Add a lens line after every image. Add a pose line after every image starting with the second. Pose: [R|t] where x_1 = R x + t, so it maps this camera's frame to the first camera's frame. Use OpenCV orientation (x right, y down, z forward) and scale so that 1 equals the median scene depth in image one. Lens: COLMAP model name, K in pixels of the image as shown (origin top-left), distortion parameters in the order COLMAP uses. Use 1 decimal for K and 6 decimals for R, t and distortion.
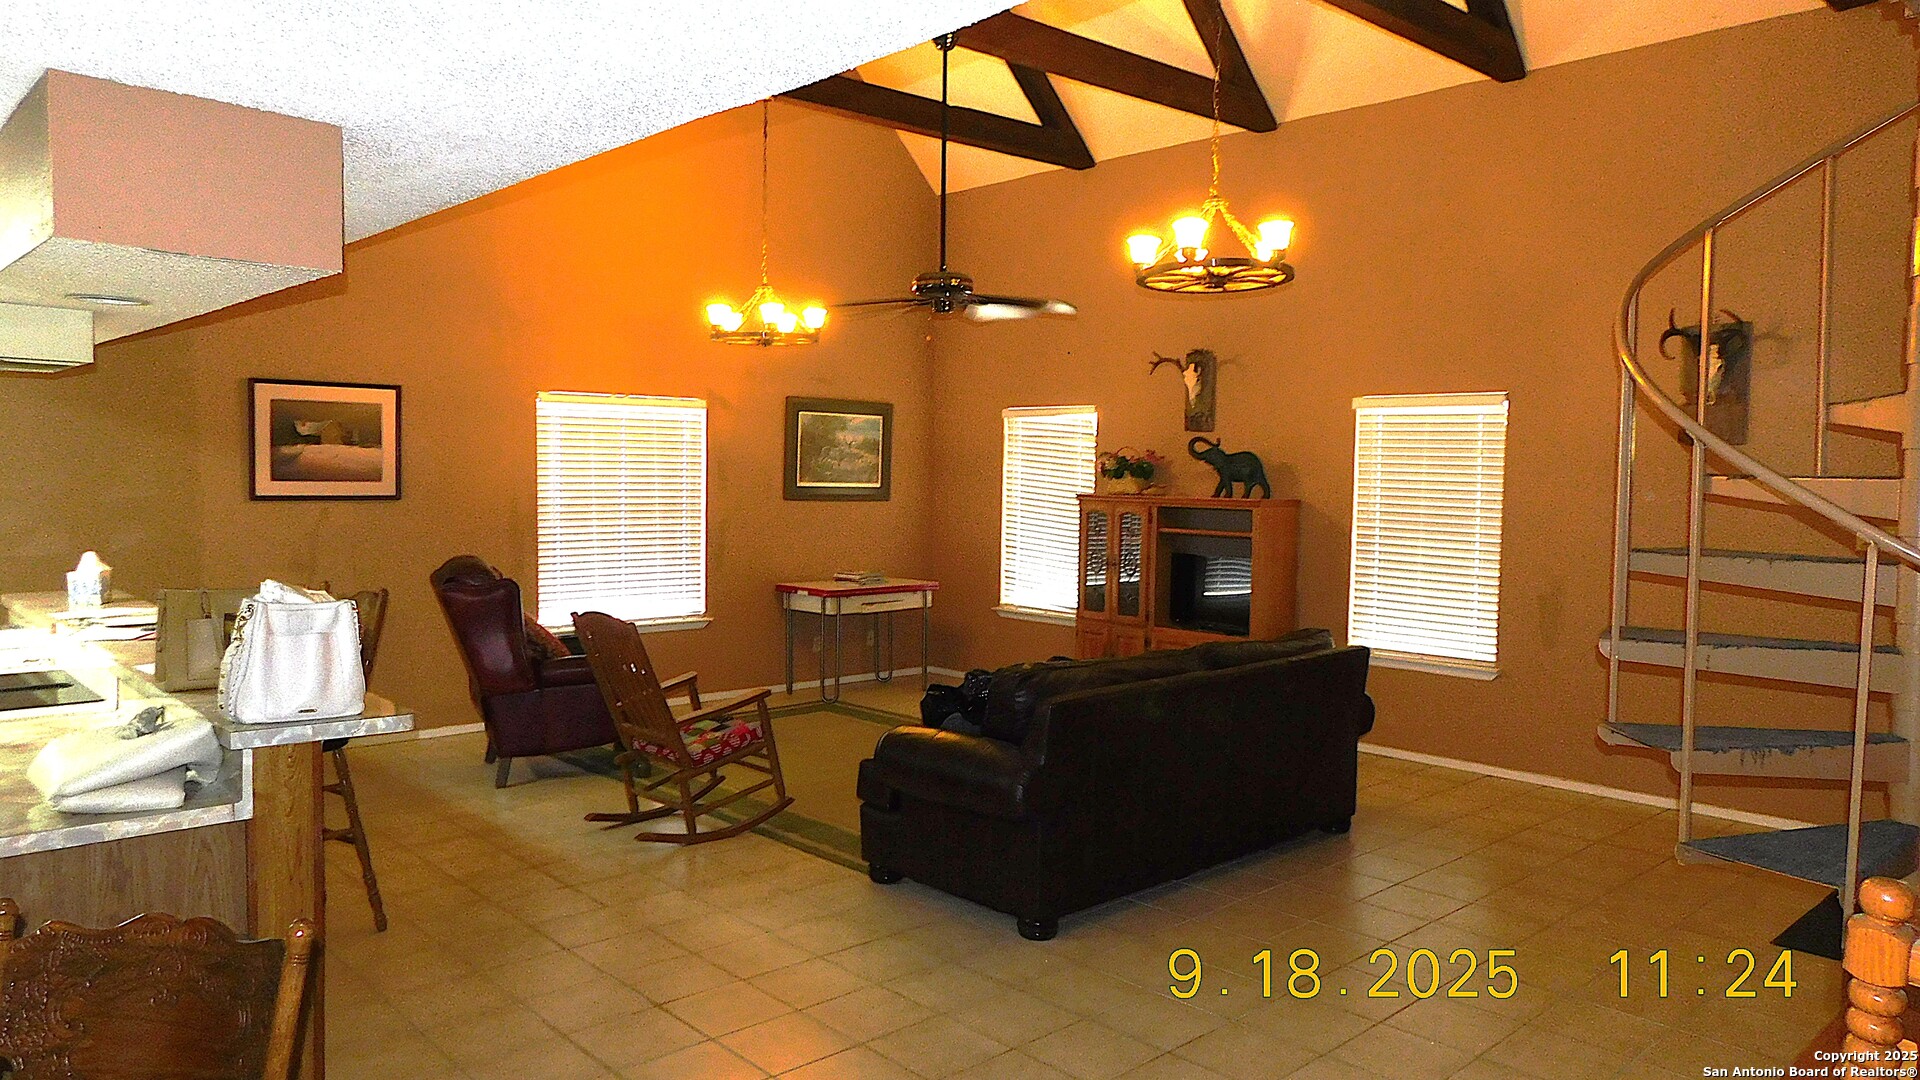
lens RADIAL K [[1275.4, 0, 960.0], [0, 1275.4, 540.0], [0, 0, 1]] dist [-0.020203, 0.000653]
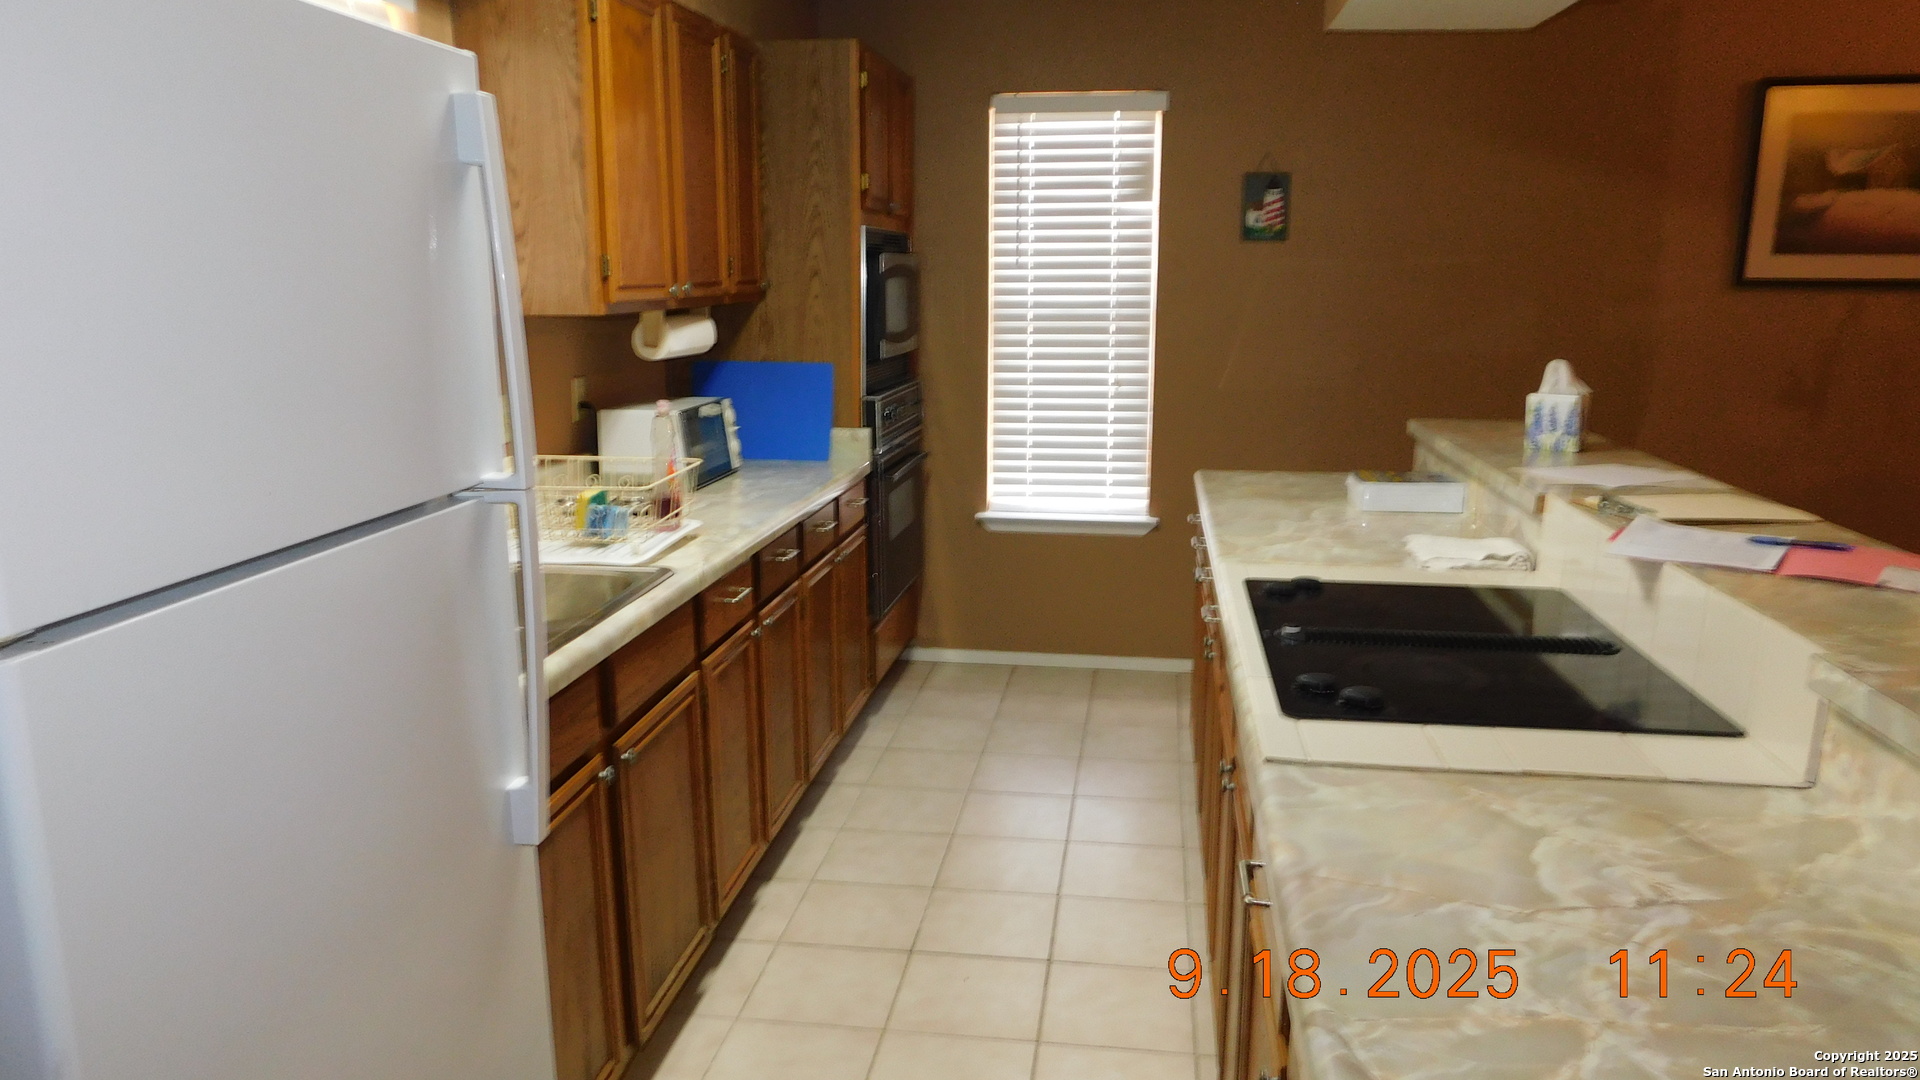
lens RADIAL K [[1275.4, 0, 960.0], [0, 1275.4, 540.0], [0, 0, 1]] dist [-0.020203, 0.000653]
pose [[0.616179, 0.146808, -0.773803, -0.174842], [-0.037793, 0.986854, 0.157134, 0.004661], [0.786699, -0.067578, 0.613627, 0.187329]]
